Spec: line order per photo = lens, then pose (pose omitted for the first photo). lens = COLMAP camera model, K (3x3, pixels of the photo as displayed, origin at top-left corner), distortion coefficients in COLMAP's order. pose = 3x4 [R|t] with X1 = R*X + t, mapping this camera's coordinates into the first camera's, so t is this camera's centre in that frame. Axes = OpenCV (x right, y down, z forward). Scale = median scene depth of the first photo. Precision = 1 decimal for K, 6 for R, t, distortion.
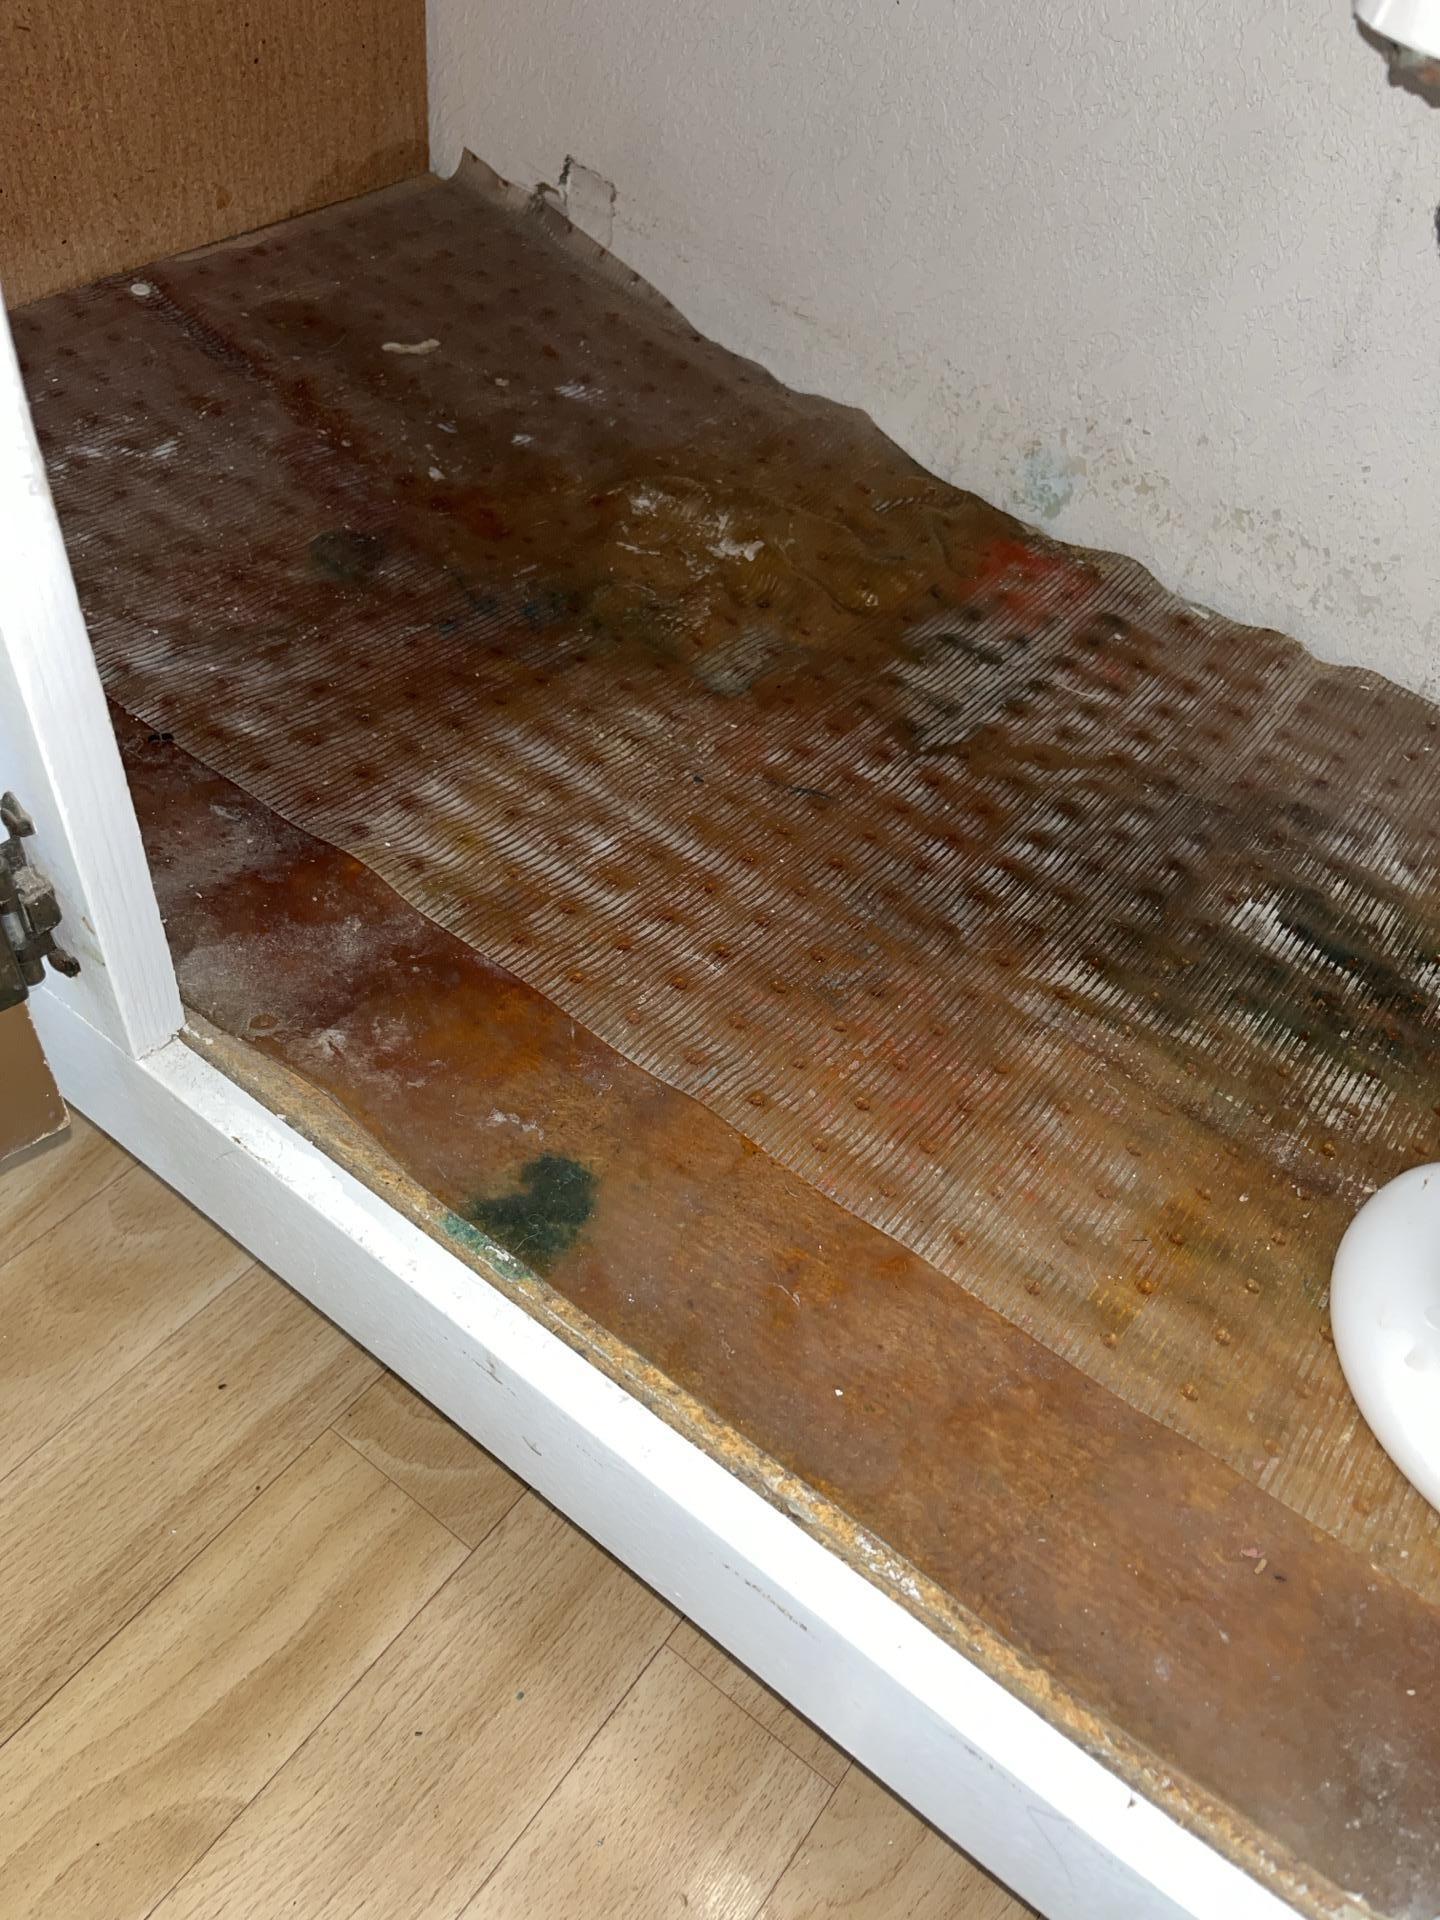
lens RADIAL K [[1477.0, 0, 730.1], [0, 1477.0, 967.3], [0, 0, 1]] dist [0.057940, -0.083695]
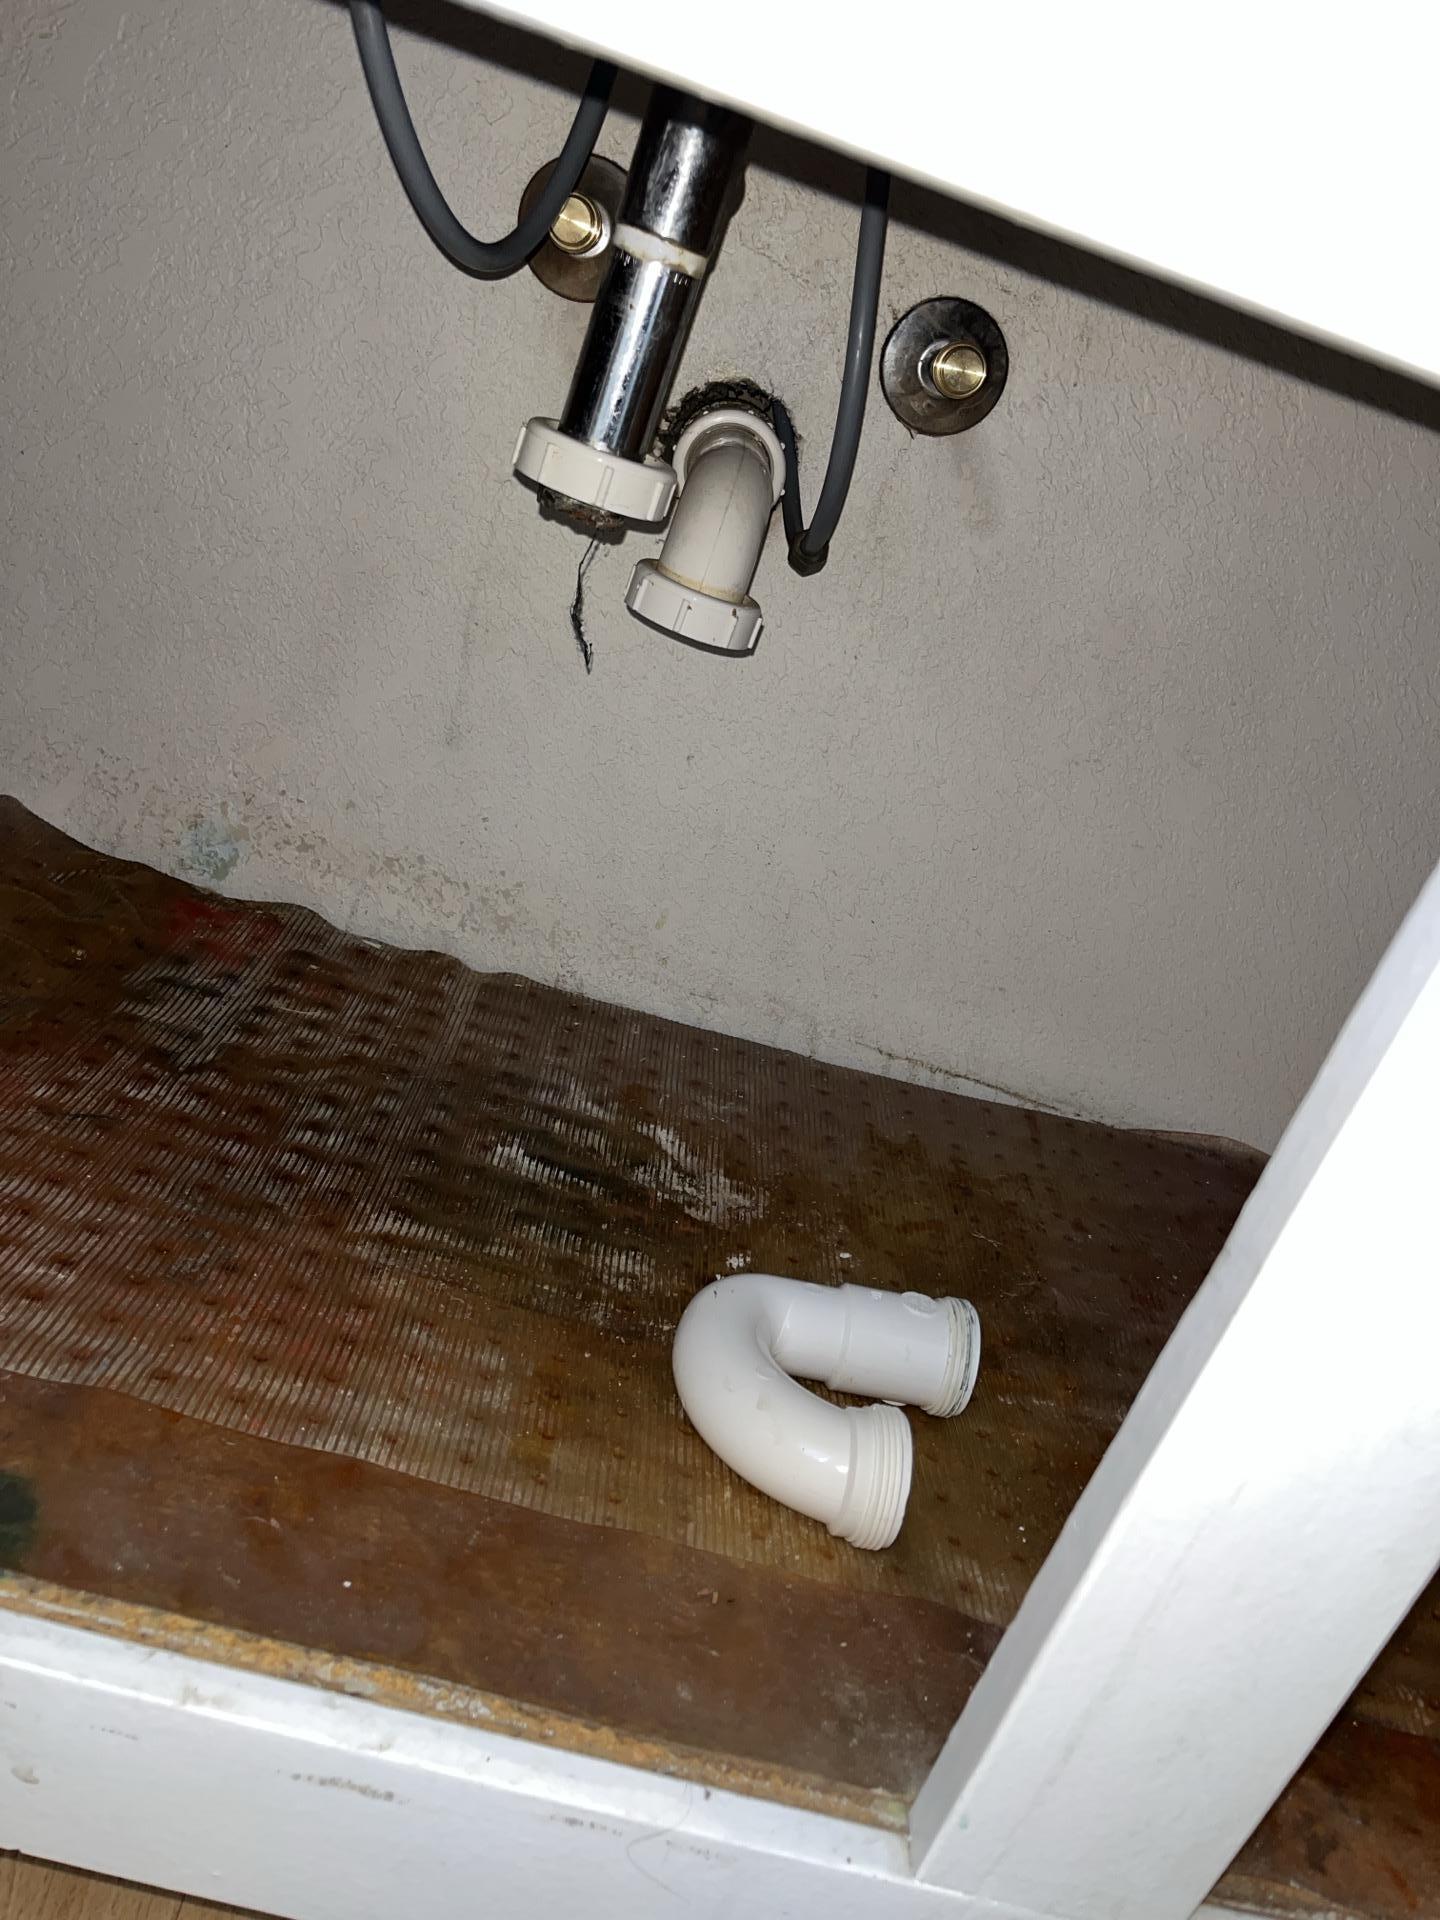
lens RADIAL K [[1477.0, 0, 730.1], [0, 1477.0, 967.3], [0, 0, 1]] dist [0.057940, -0.083695]
pose [[0.794664, -0.094874, 0.599590, -0.204865], [0.259163, 0.946198, -0.193762, 0.099288], [-0.548948, 0.309368, 0.776497, -0.071964]]
